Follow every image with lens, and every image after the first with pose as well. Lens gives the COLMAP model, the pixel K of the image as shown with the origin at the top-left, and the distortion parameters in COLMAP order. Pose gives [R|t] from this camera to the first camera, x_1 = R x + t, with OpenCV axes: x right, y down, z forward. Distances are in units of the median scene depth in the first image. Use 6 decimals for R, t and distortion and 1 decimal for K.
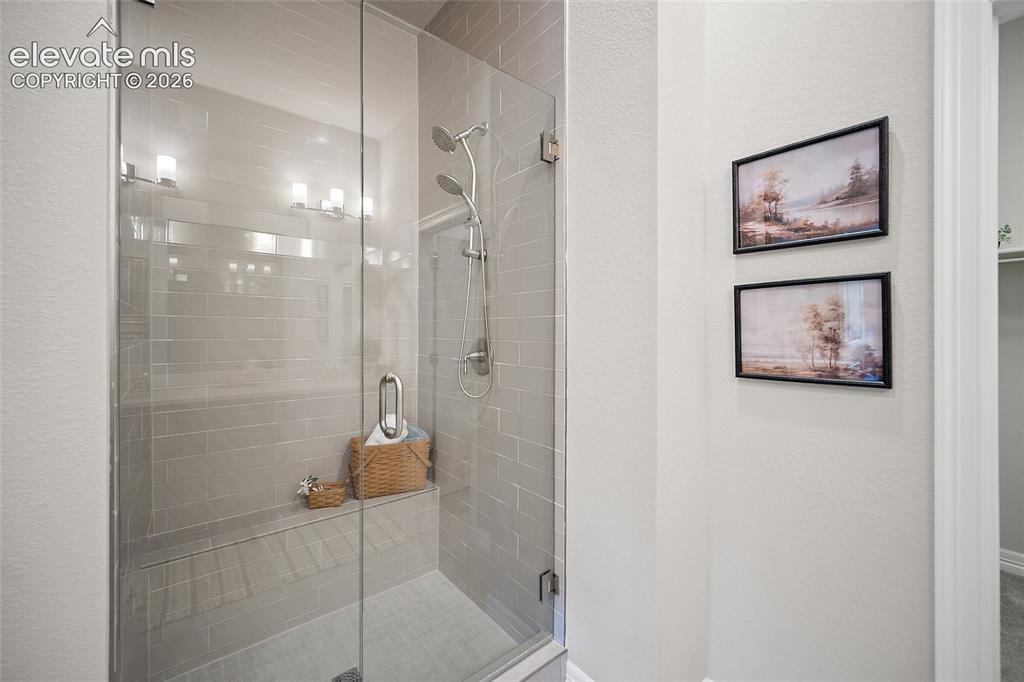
lens RADIAL K [[407.5, 0, 512.6], [0, 407.5, 332.5], [0, 0, 1]] dist [-0.002811, 0.000168]
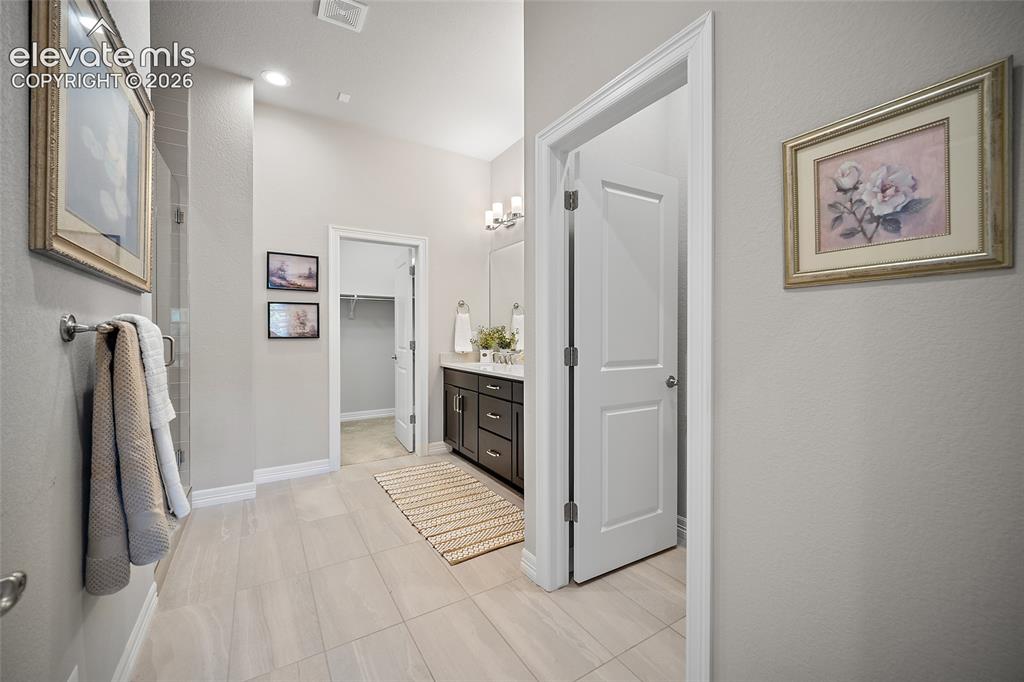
lens RADIAL K [[407.5, 0, 514.7], [0, 407.5, 339.3], [0, 0, 1]] dist [-0.002811, 0.000168]
pose [[0.143963, -0.011333, 0.989518, -1.943233], [0.001645, 0.999936, 0.011213, 0.102708], [-0.989582, 0.000013, 0.143972, -0.965704]]
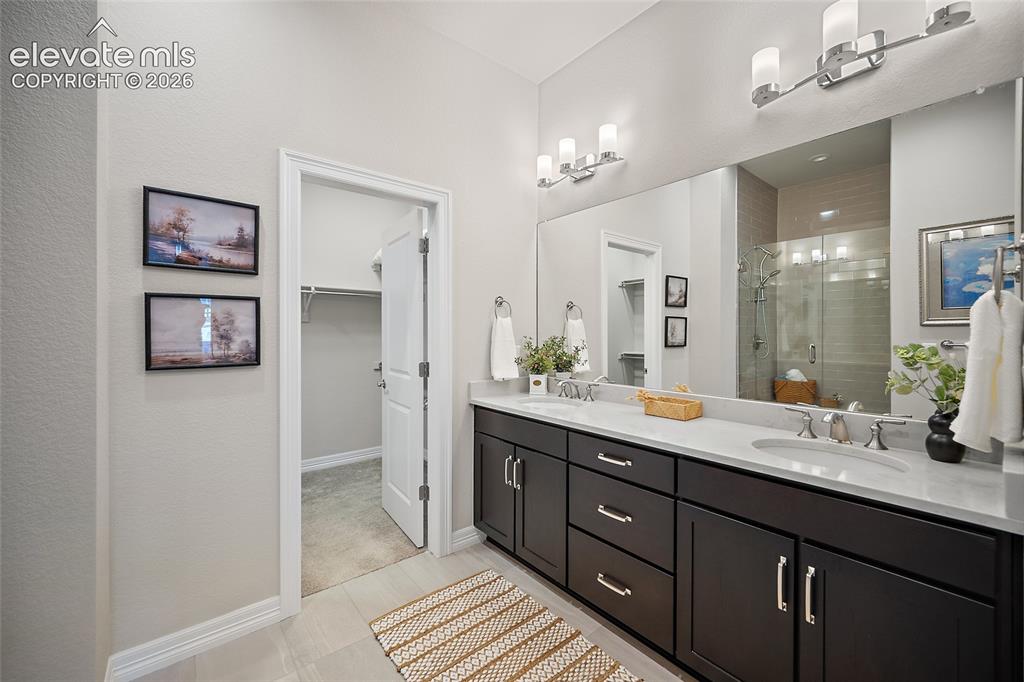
lens RADIAL K [[407.5, 0, 513.1], [0, 407.5, 336.2], [0, 0, 1]] dist [-0.002811, 0.000168]
pose [[0.017015, -0.004586, 0.999845, -0.696426], [0.001897, 0.999988, 0.004554, 0.009053], [-0.999853, 0.001820, 0.017024, -0.087681]]
